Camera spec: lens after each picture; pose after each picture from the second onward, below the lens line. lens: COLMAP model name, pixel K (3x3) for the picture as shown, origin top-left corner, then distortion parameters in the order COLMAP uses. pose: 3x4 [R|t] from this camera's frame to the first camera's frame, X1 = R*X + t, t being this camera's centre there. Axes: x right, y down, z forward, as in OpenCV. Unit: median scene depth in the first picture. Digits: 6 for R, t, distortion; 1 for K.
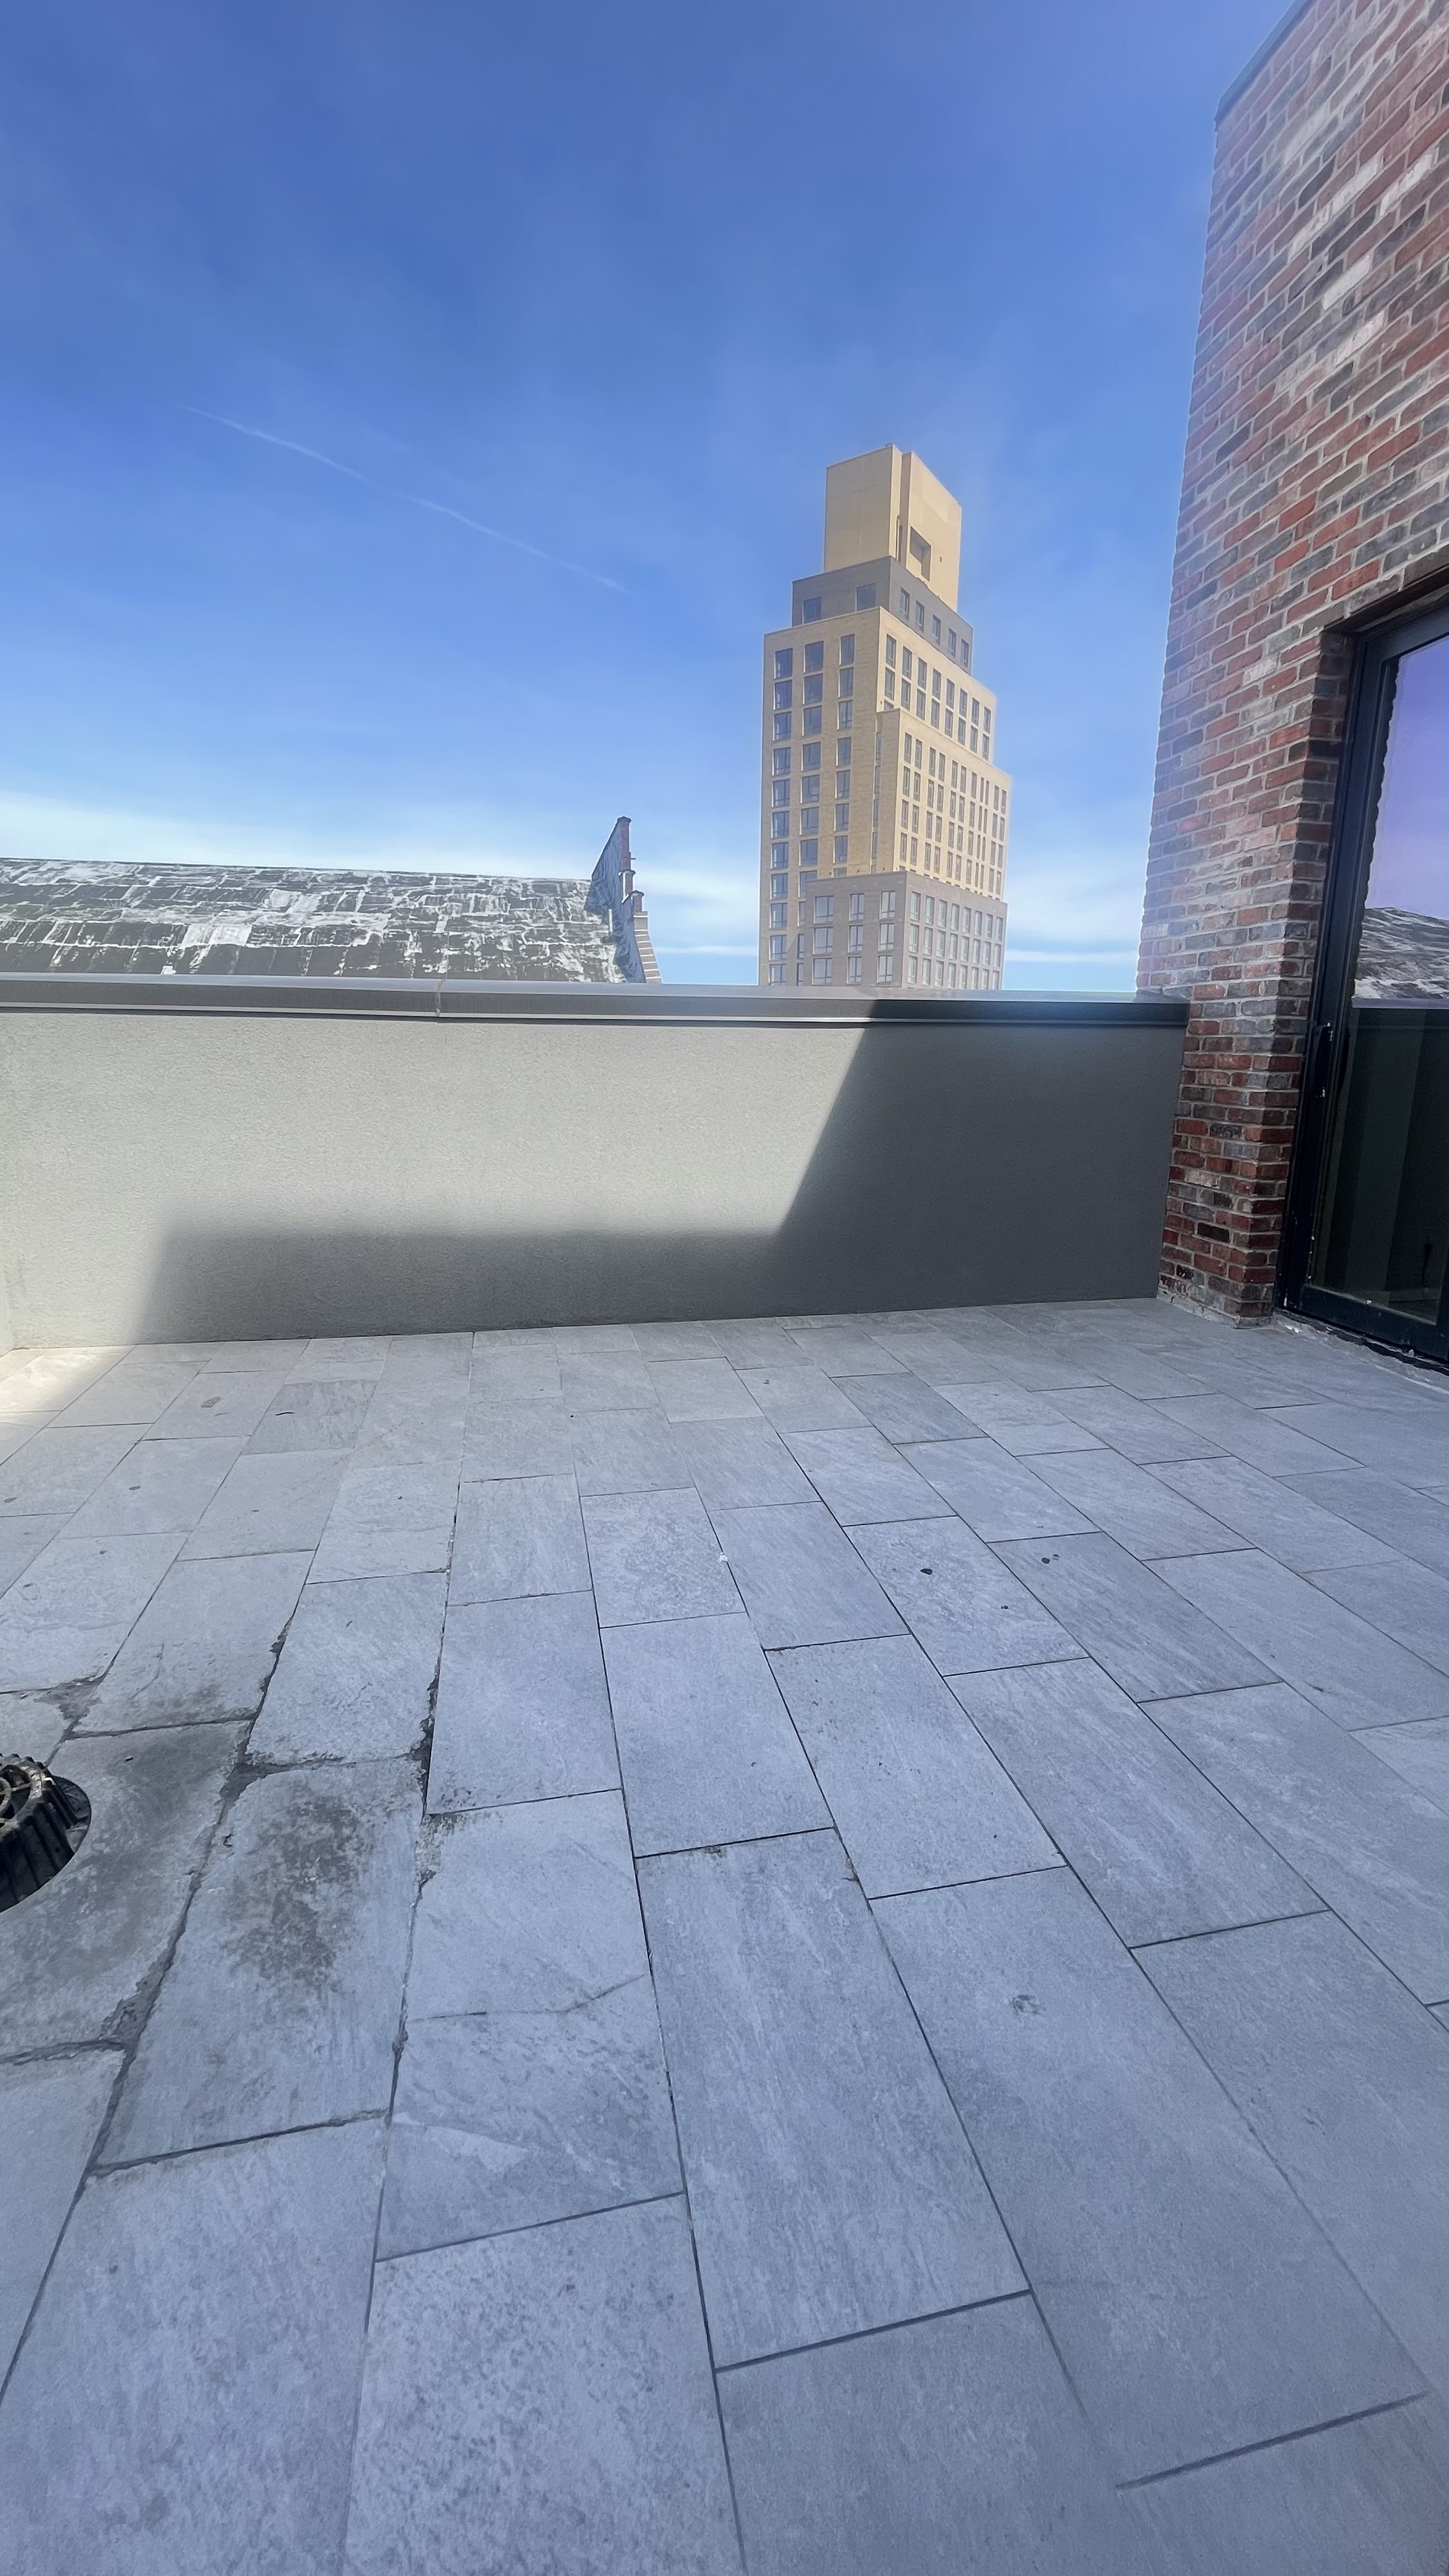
lens RADIAL K [[1044.0, 0, 726.5], [0, 1044.0, 1276.9], [0, 0, 1]] dist [-0.000877, -0.000154]
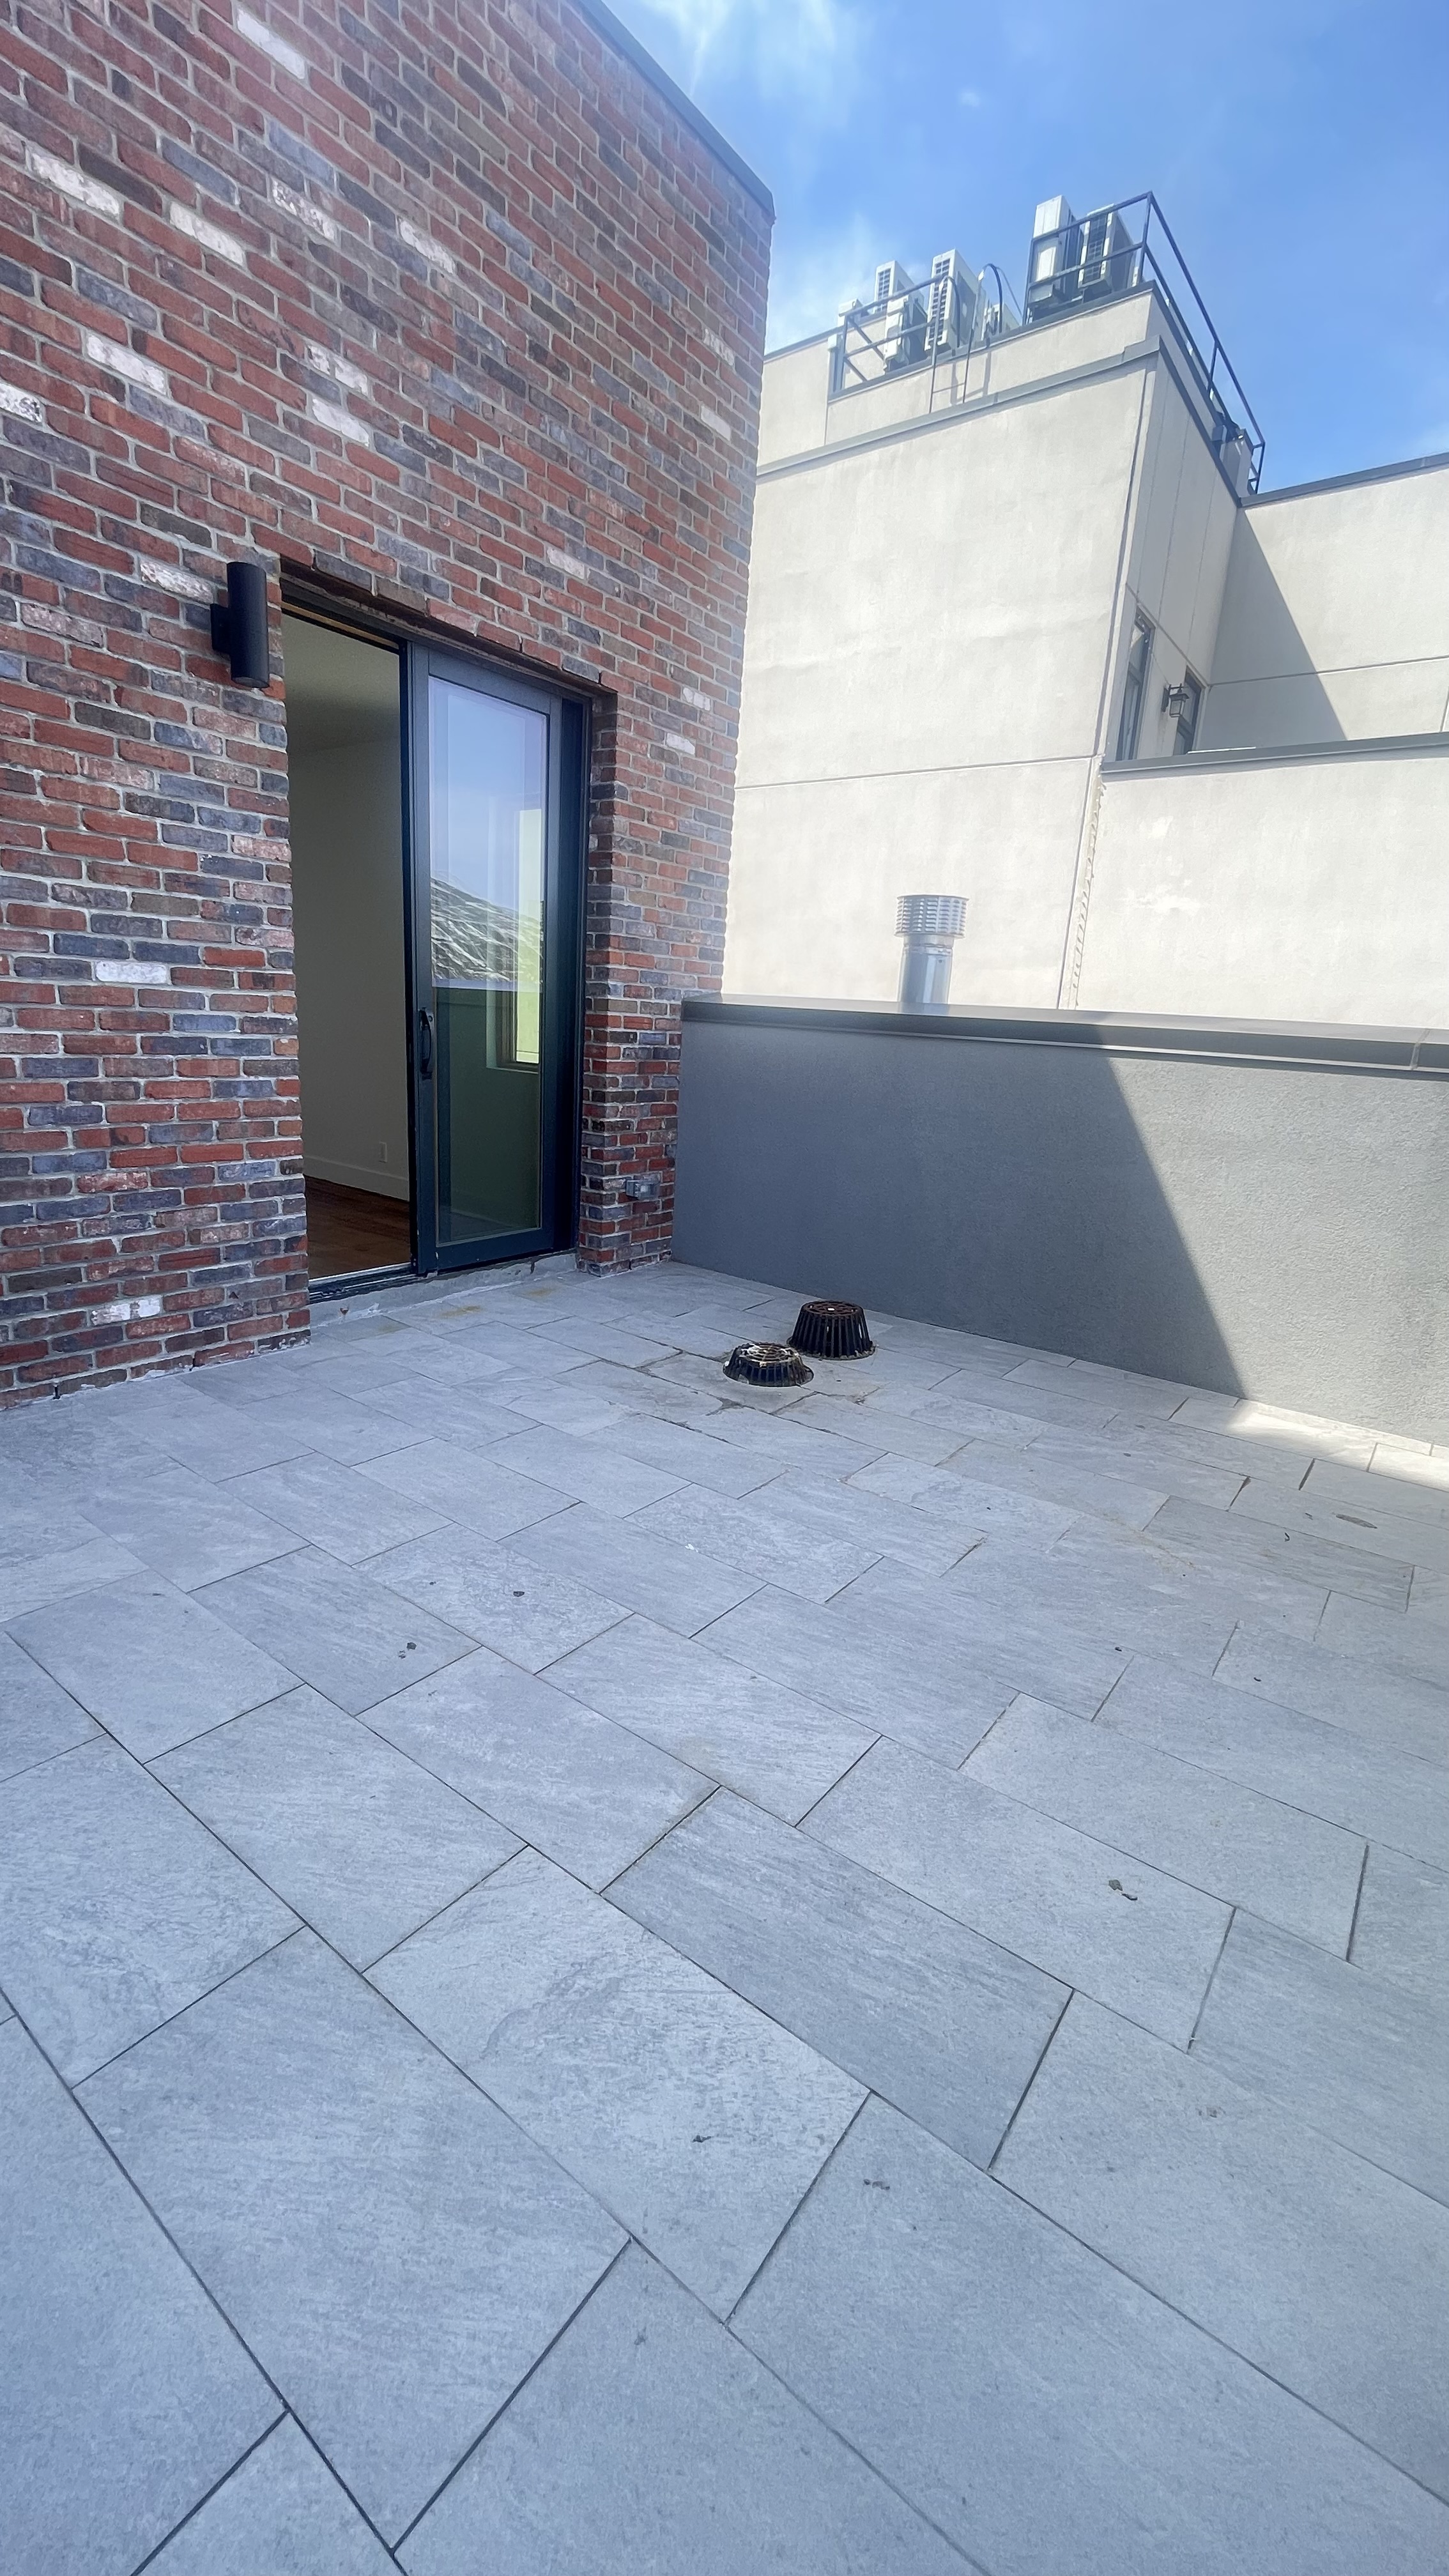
lens RADIAL K [[1044.0, 0, 725.7], [0, 1044.0, 1286.6], [0, 0, 1]] dist [-0.000877, -0.000154]
pose [[-0.747436, 0.115289, -0.654254, 0.058010], [-0.212649, 0.891491, 0.400029, -0.037242], [0.629381, 0.438123, -0.641817, 0.142576]]
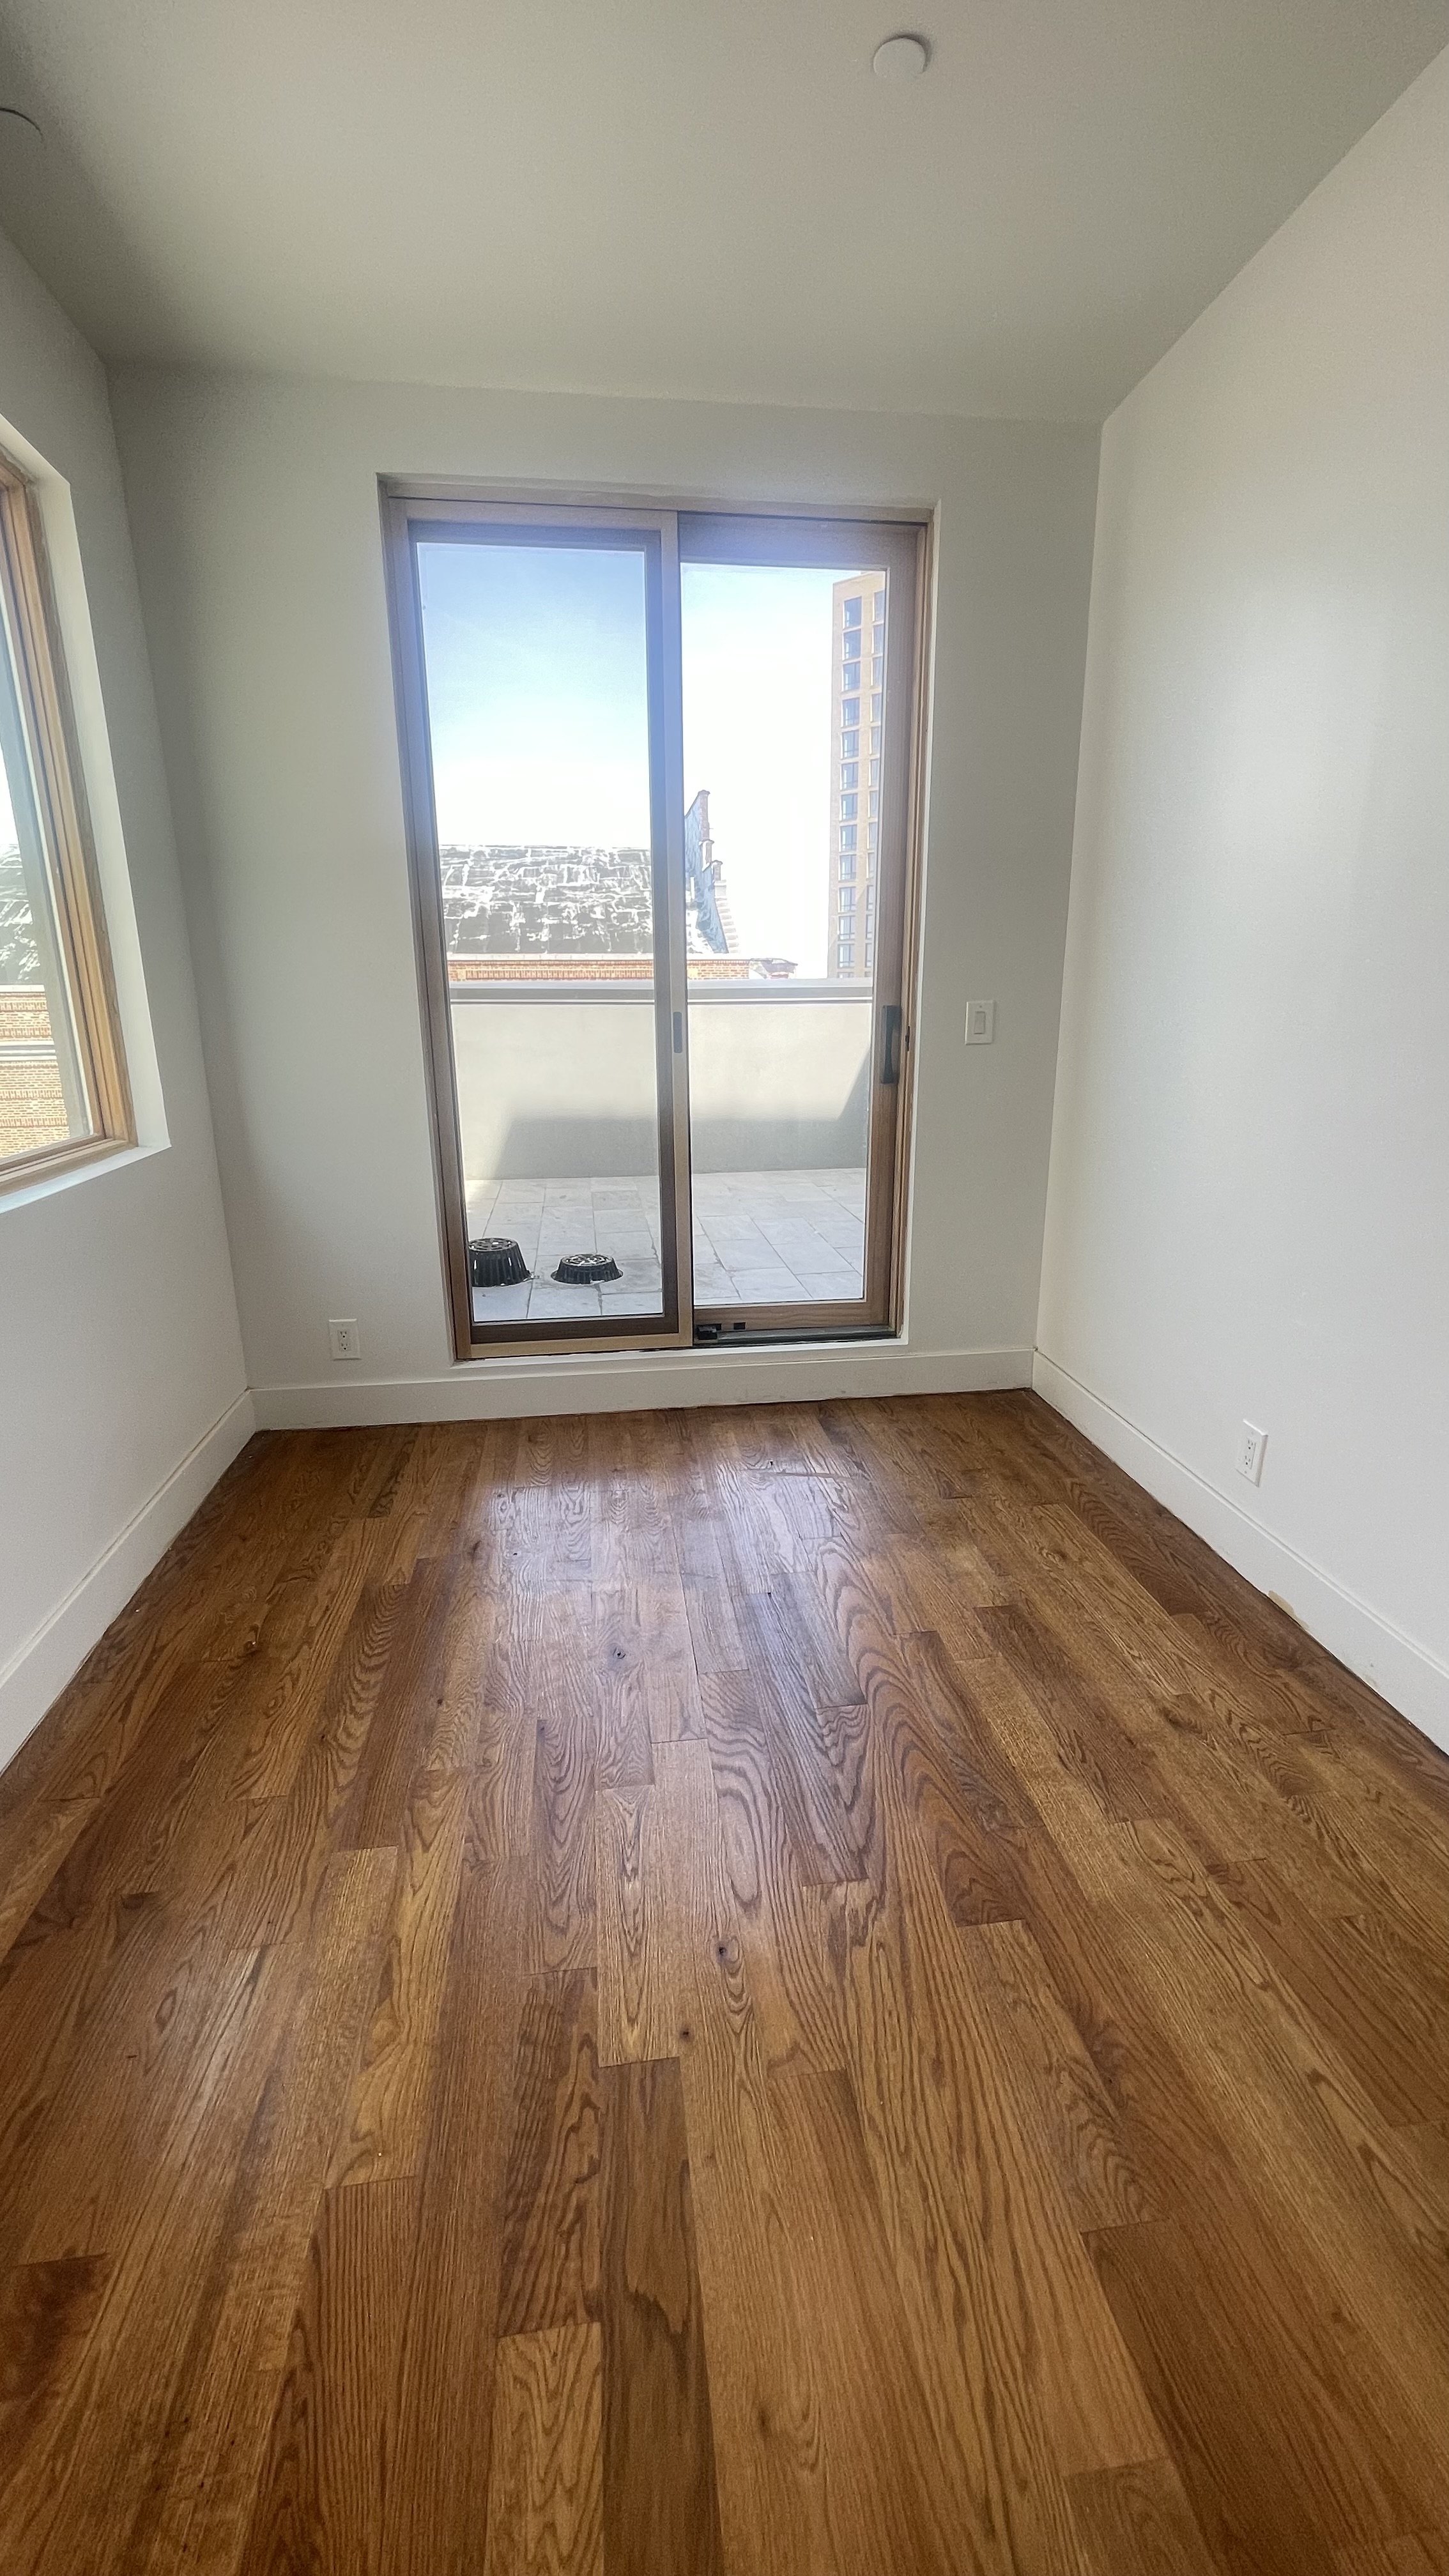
lens RADIAL K [[1044.0, 0, 723.9], [0, 1044.0, 1291.2], [0, 0, 1]] dist [-0.000877, -0.000154]
pose [[0.997753, -0.000070, -0.067002, -0.005549], [0.003649, 0.998572, 0.053294, 0.024856], [0.066902, -0.053419, 0.996328, -0.121463]]
